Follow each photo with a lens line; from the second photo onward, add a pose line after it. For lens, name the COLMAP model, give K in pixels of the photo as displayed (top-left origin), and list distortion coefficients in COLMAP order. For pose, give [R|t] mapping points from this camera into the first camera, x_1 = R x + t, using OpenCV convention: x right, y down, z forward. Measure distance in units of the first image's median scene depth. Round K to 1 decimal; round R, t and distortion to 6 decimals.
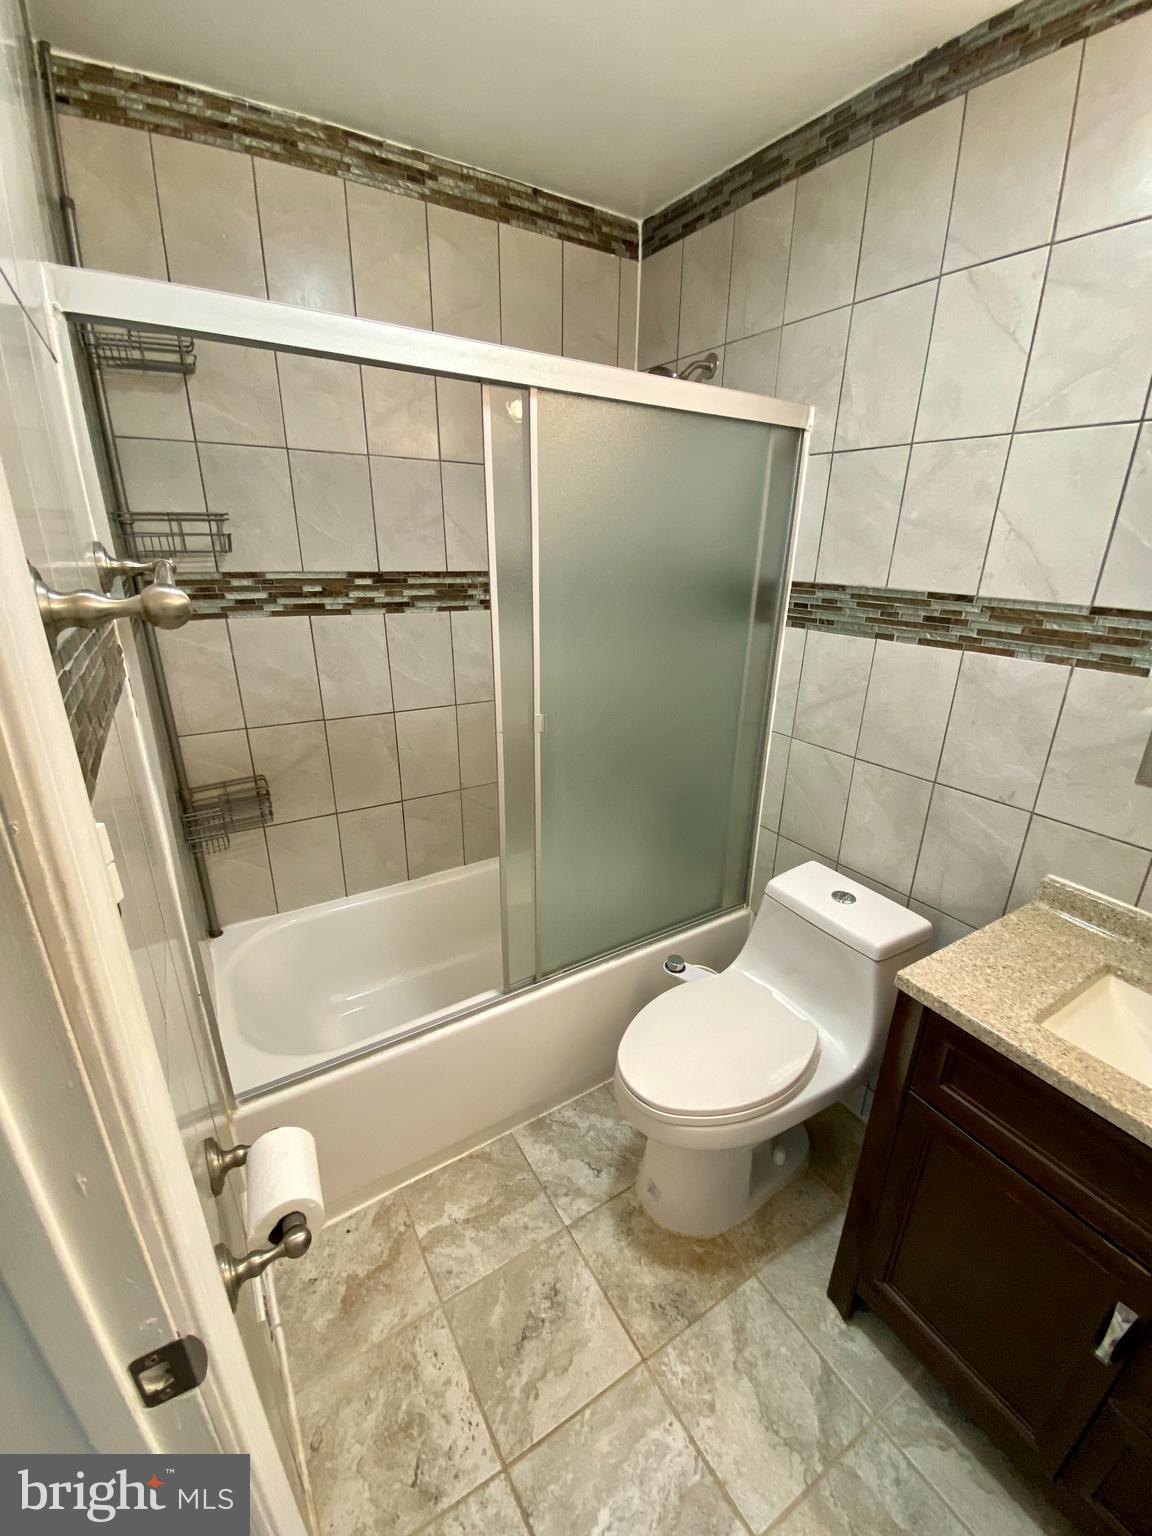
lens RADIAL K [[628.6, 0, 586.1], [0, 628.6, 764.0], [0, 0, 1]] dist [0.033773, -0.022423]
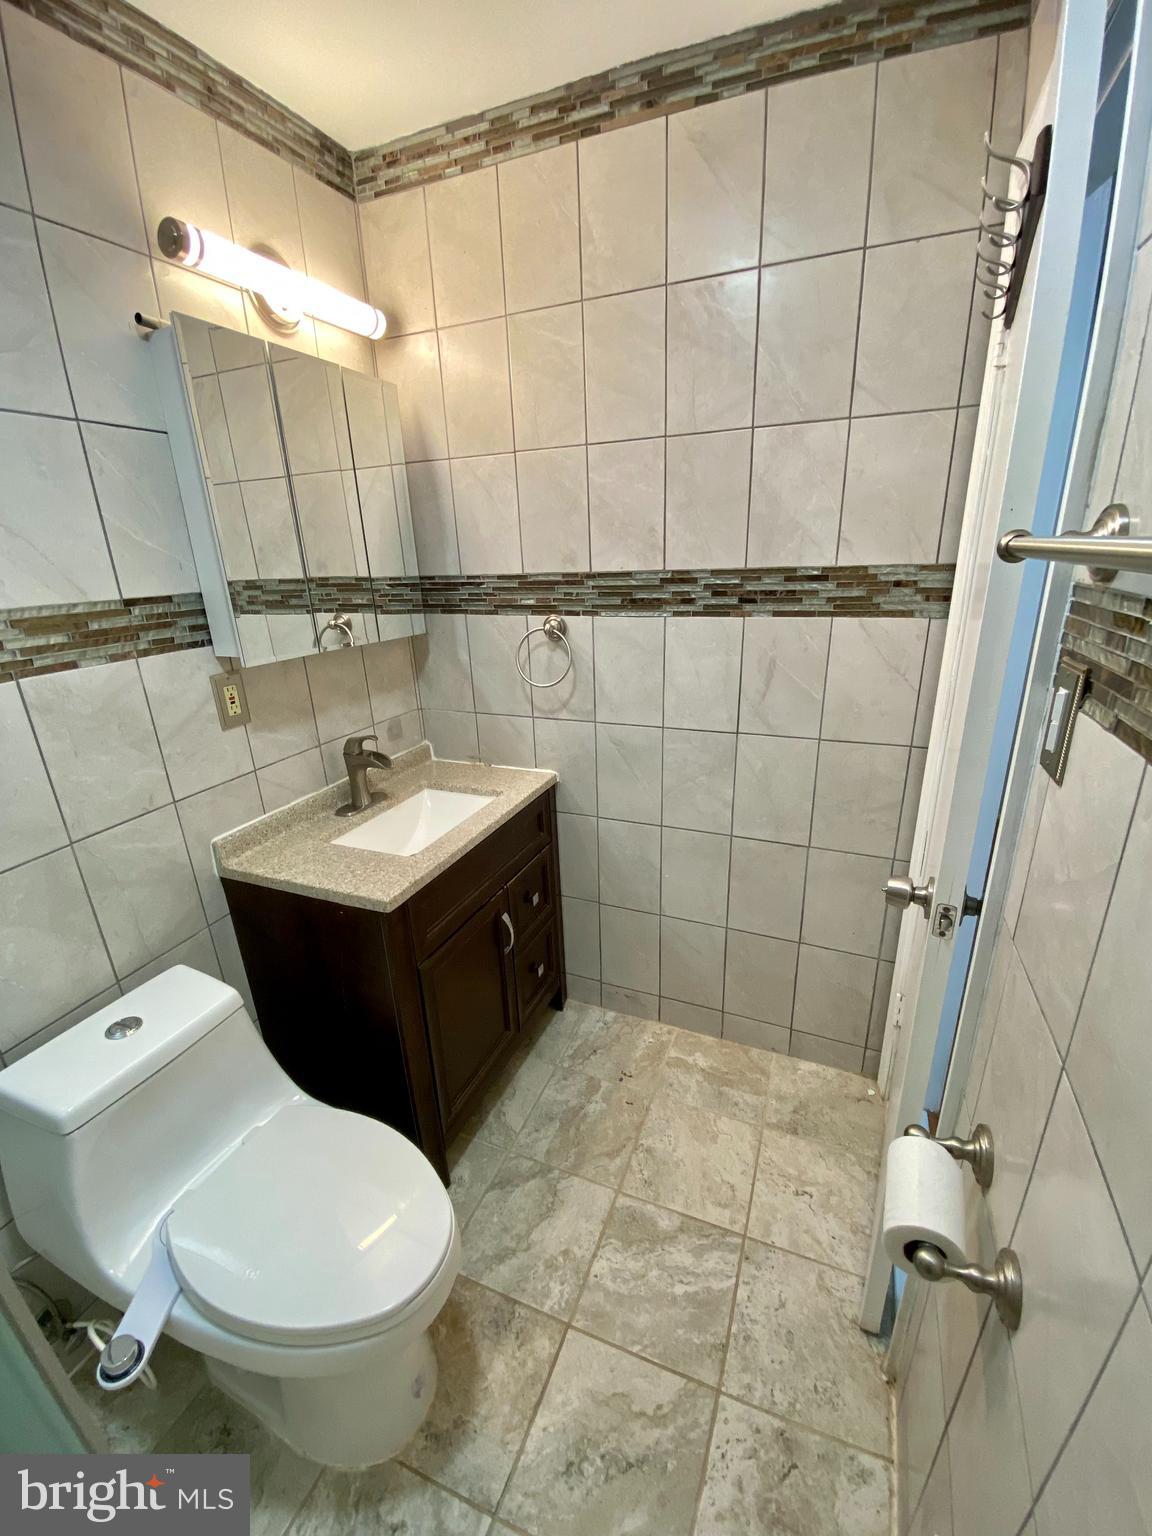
lens RADIAL K [[628.6, 0, 586.1], [0, 628.6, 764.0], [0, 0, 1]] dist [0.033773, -0.022423]
pose [[-0.573231, -0.267510, 0.774496, -0.484026], [0.301590, 0.809972, 0.502980, -0.306691], [-0.761872, 0.521904, -0.383623, 0.911696]]
